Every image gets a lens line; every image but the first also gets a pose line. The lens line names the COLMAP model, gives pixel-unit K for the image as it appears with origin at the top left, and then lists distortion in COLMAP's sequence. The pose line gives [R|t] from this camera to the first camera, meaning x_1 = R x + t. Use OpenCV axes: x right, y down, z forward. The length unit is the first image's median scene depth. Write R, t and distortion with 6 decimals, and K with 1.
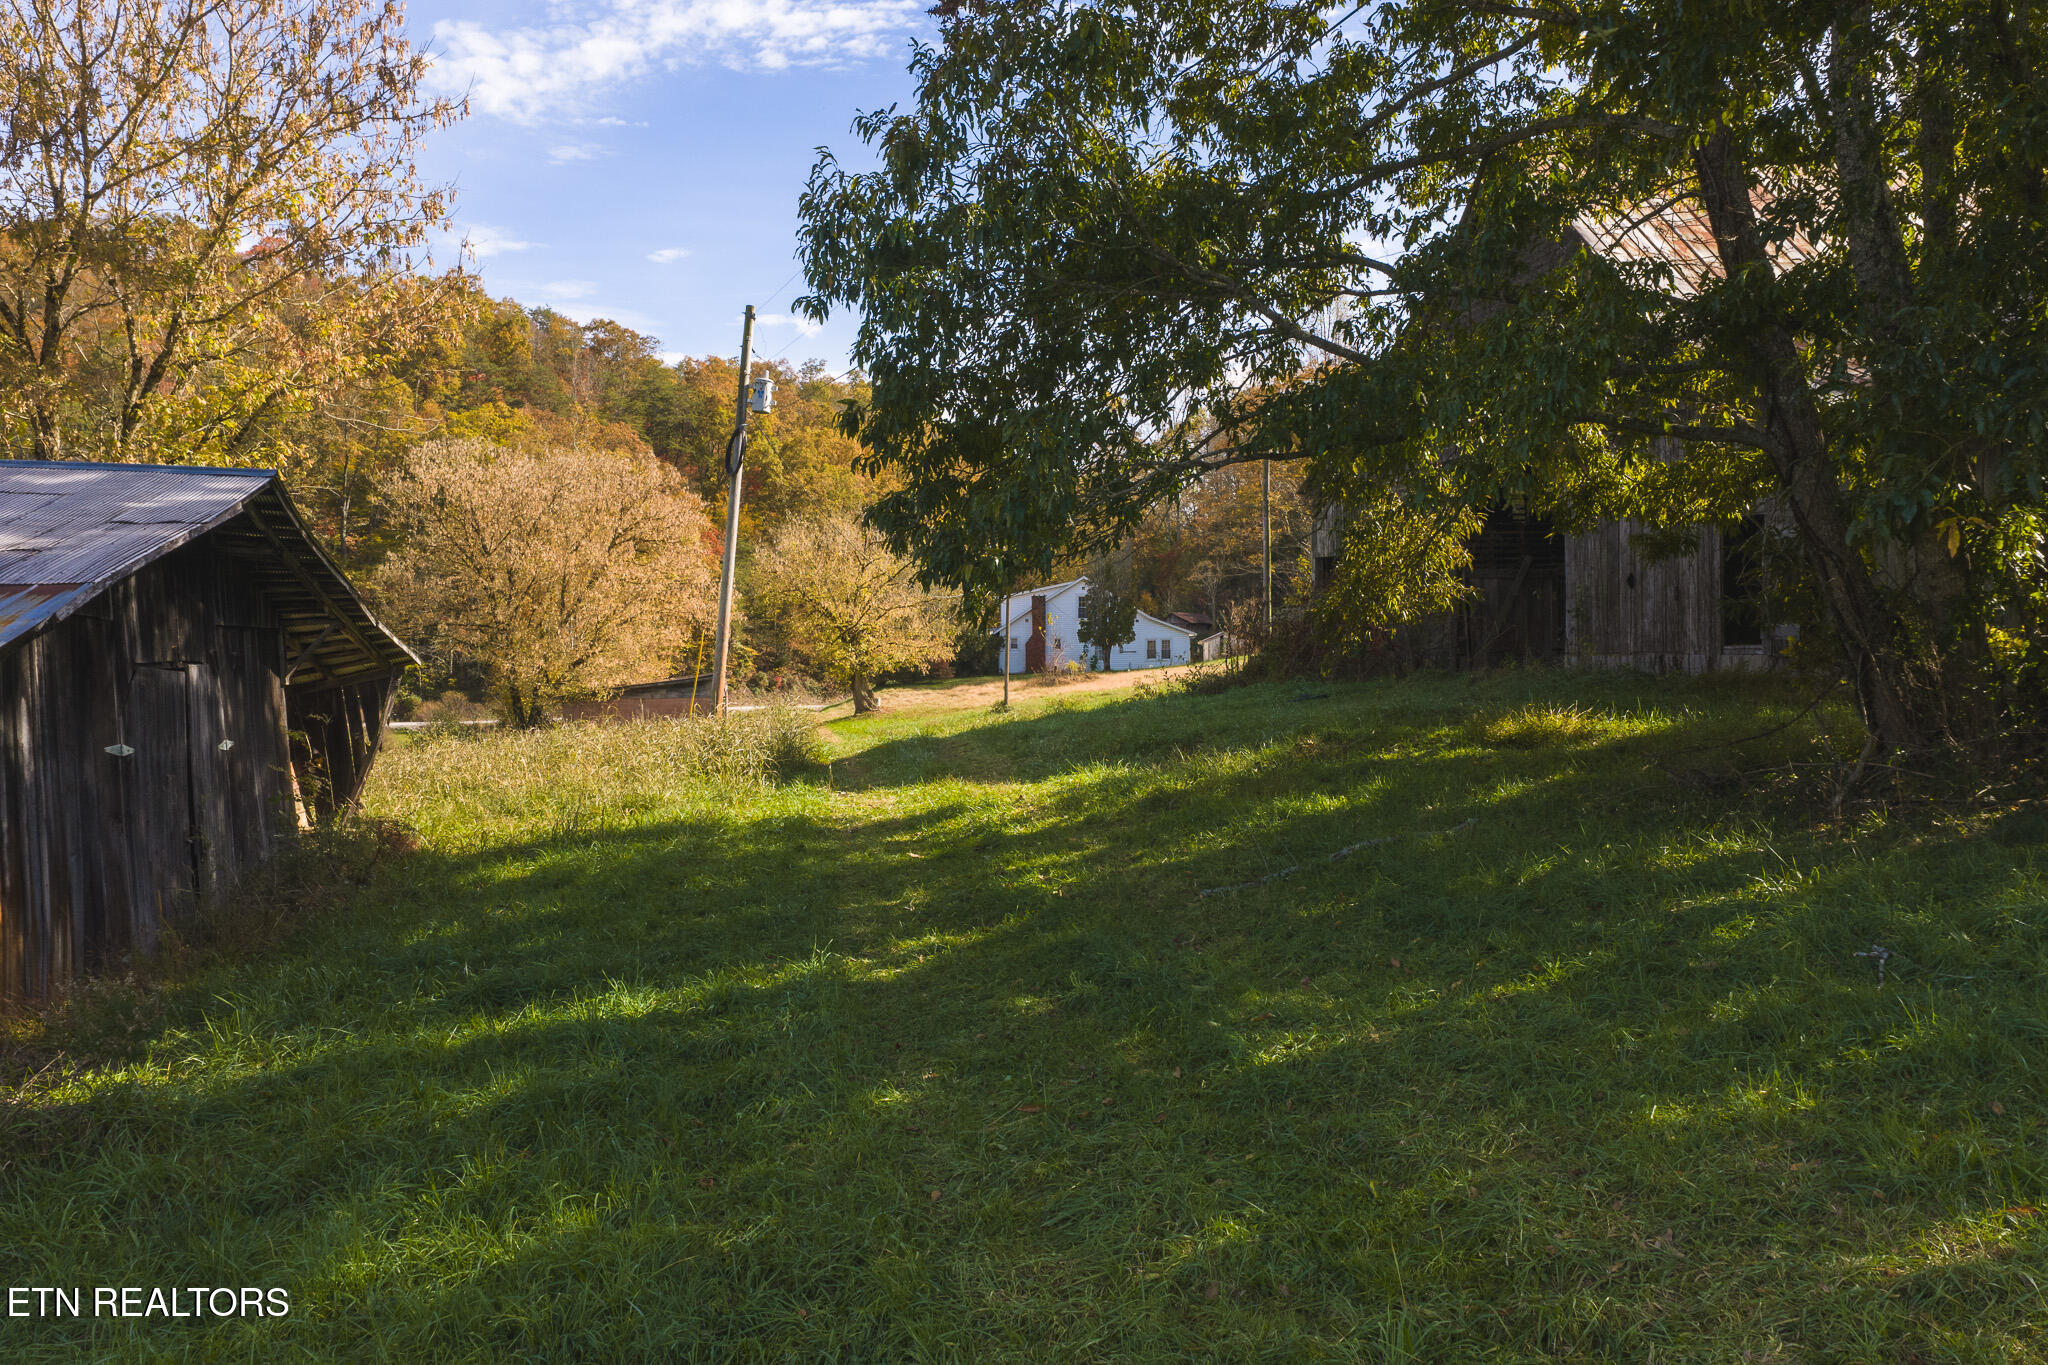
lens RADIAL K [[1639.4, 0, 1041.4], [0, 1639.4, 721.7], [0, 0, 1]] dist [0.003595, -0.012111]
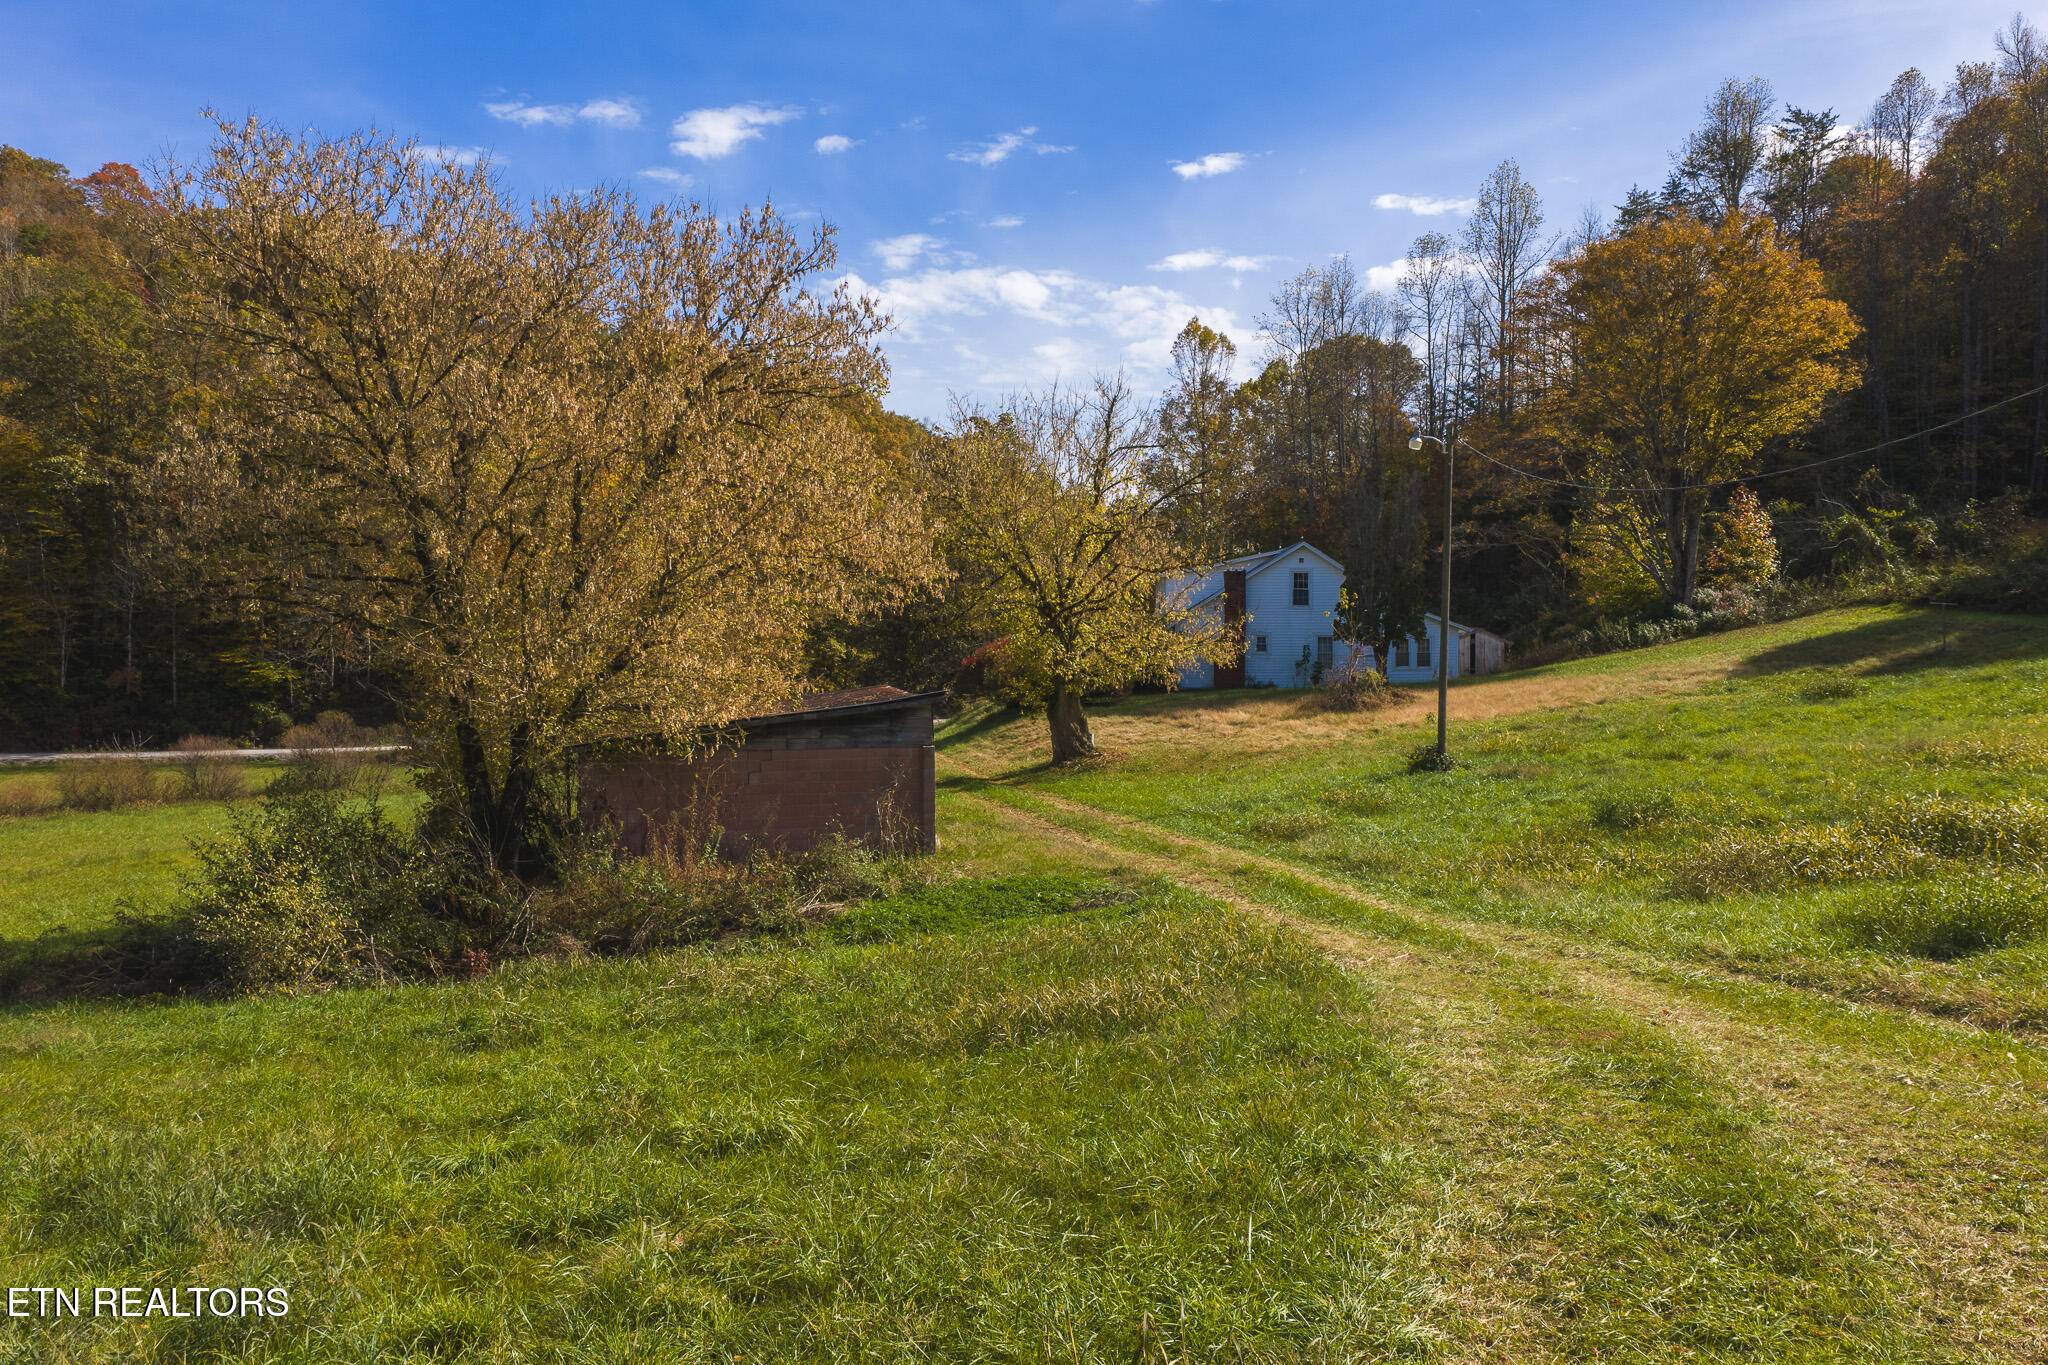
lens RADIAL K [[1639.4, 0, 1025.8], [0, 1639.4, 698.6], [0, 0, 1]] dist [0.003595, -0.012111]
pose [[0.998599, 0.001339, 0.052907, -0.121130], [-0.000207, 0.999771, -0.021400, -0.011154], [-0.052923, 0.021359, 0.998370, 0.343693]]
